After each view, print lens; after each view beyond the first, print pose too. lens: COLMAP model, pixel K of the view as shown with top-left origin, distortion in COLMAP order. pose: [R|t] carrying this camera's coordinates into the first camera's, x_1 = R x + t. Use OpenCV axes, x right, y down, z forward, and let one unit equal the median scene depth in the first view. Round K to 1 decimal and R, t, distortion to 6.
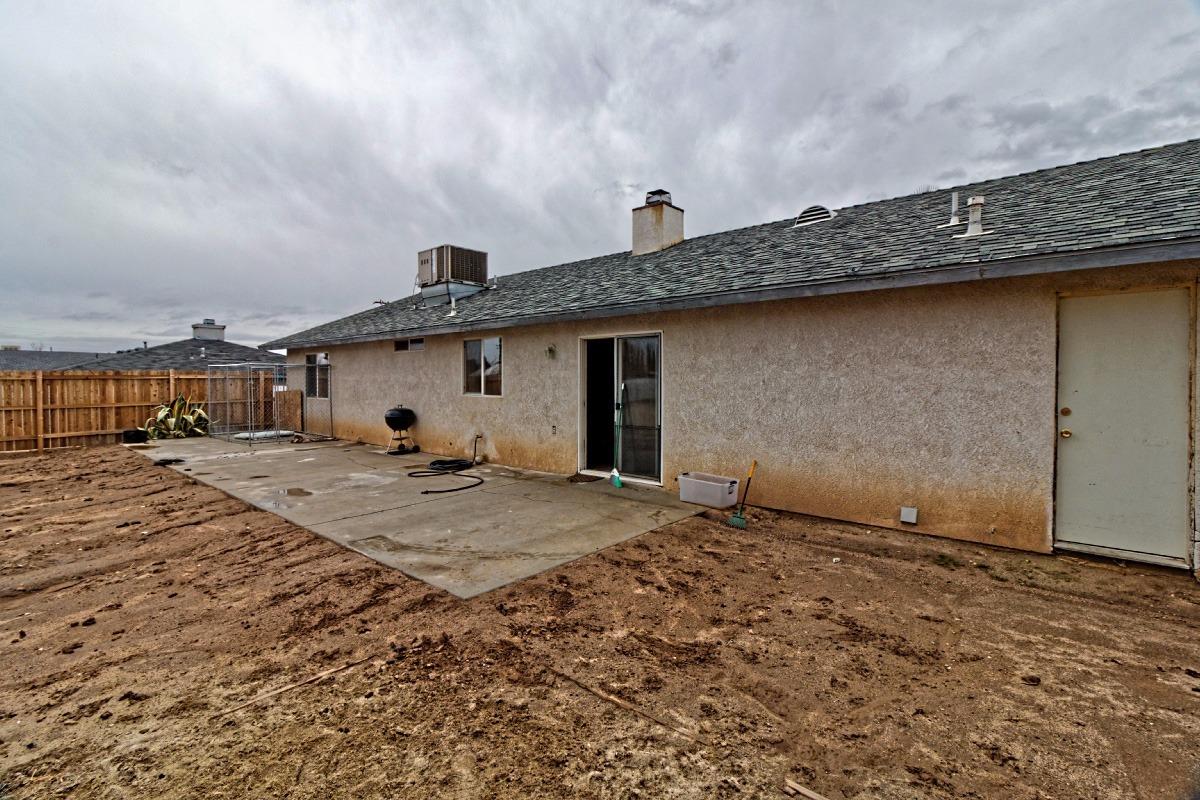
lens RADIAL K [[548.3, 0, 604.2], [0, 548.3, 386.4], [0, 0, 1]] dist [-0.000306, -0.000462]
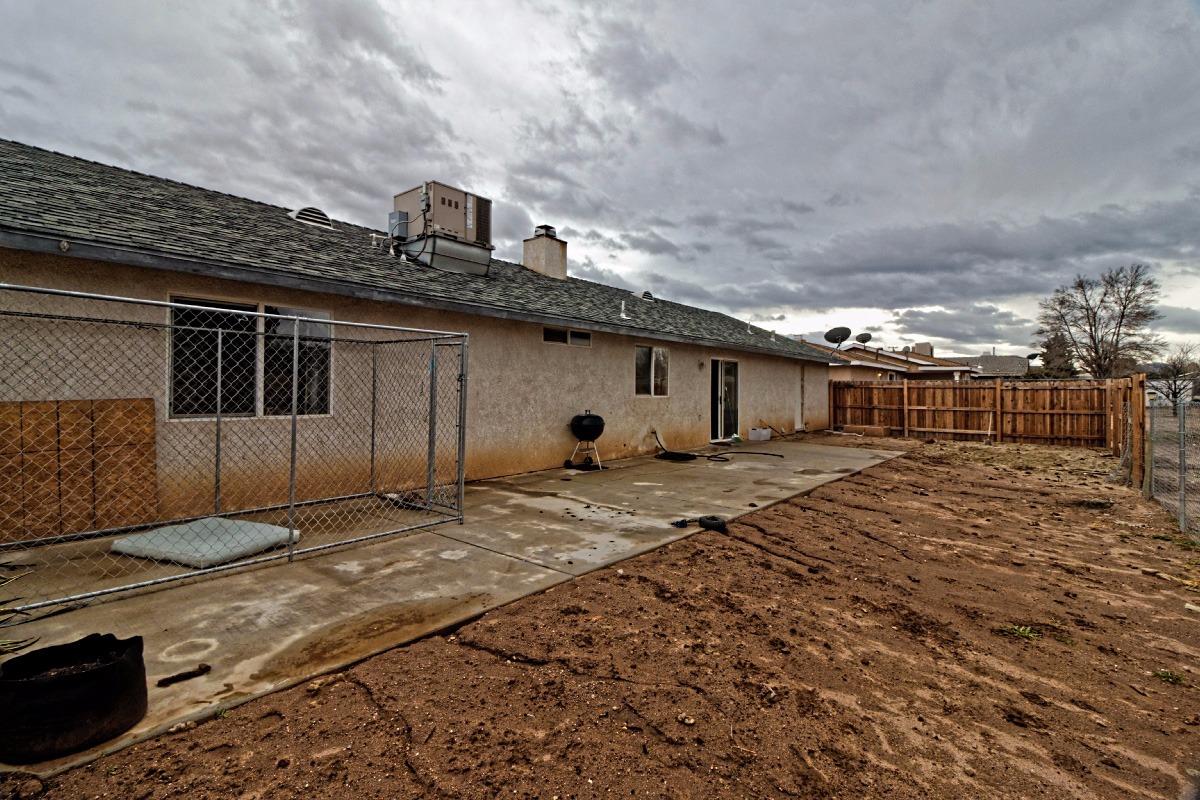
lens RADIAL K [[548.3, 0, 604.2], [0, 548.3, 386.4], [0, 0, 1]] dist [-0.000306, -0.000462]
pose [[-0.037144, 0.012108, 0.999237, -1.192491], [-0.001047, 0.999926, -0.012155, 0.007221], [-0.999309, -0.001498, -0.037128, 0.992571]]
